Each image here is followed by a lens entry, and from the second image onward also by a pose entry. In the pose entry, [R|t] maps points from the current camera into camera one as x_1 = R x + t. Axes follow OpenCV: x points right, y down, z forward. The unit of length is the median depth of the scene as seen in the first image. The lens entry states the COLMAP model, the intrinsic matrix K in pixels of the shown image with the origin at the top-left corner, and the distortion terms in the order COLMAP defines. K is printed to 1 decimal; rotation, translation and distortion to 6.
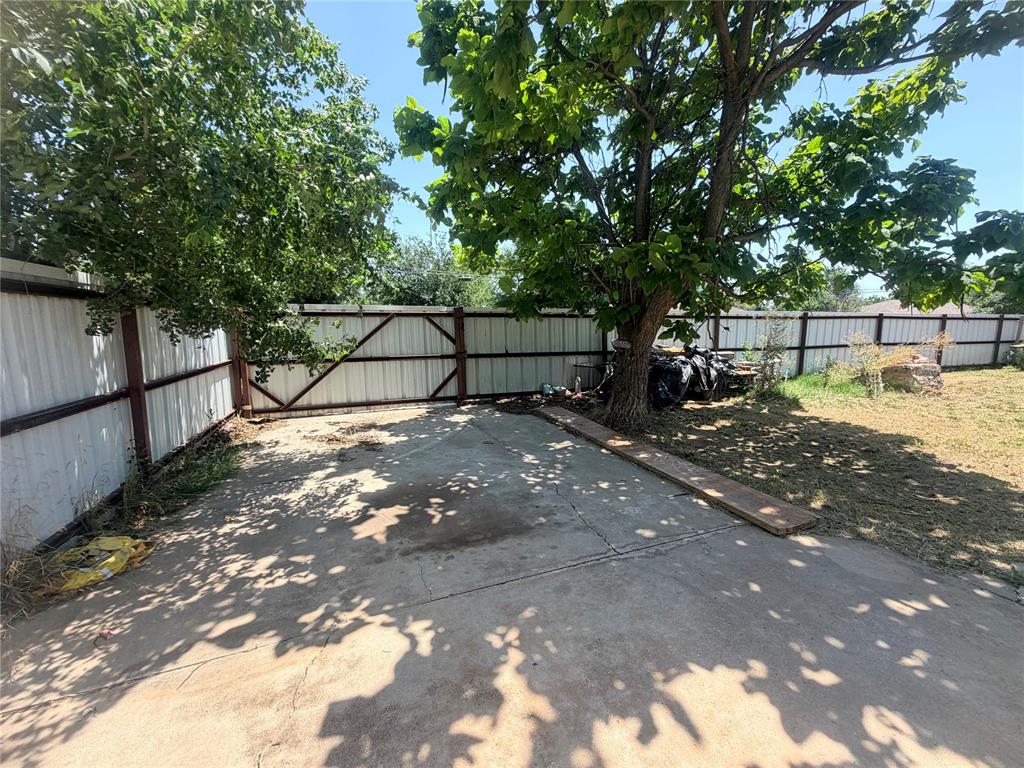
lens RADIAL K [[407.1, 0, 512.0], [0, 407.1, 384.0], [0, 0, 1]] dist [0.000444, 0.000034]
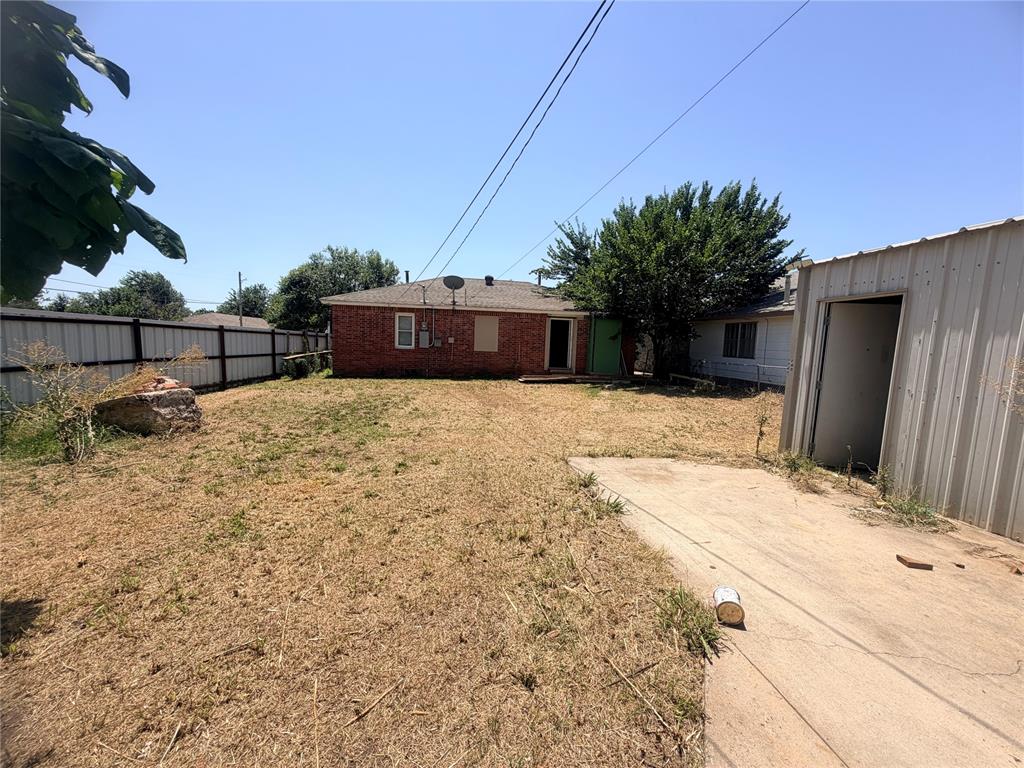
lens RADIAL K [[407.1, 0, 512.0], [0, 407.1, 384.0], [0, 0, 1]] dist [0.000444, 0.000034]
pose [[0.213880, -0.083514, 0.973284, 0.428414], [0.107488, 0.992301, 0.061525, -0.038145], [-0.970928, 0.091458, 0.221210, 0.244353]]
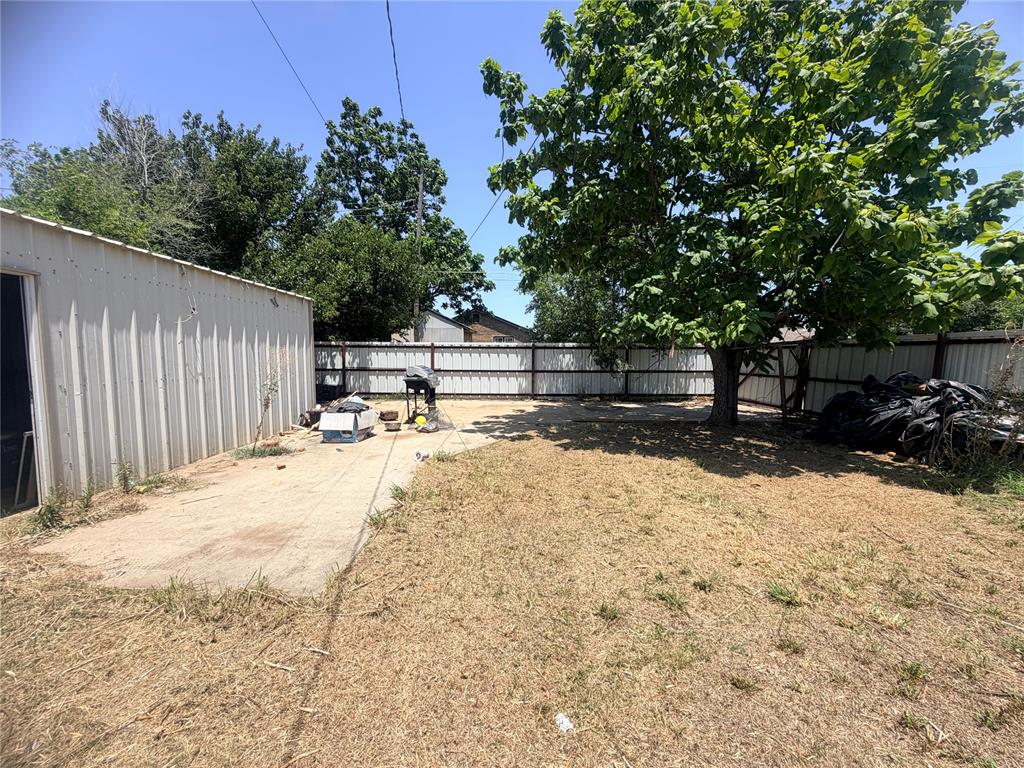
lens RADIAL K [[407.1, 0, 512.0], [0, 407.1, 384.0], [0, 0, 1]] dist [0.000444, 0.000034]
pose [[-0.379179, 0.083332, -0.921563, 1.118942], [-0.134642, 0.980368, 0.144048, -0.077110], [0.915475, 0.178701, -0.360515, 0.475515]]
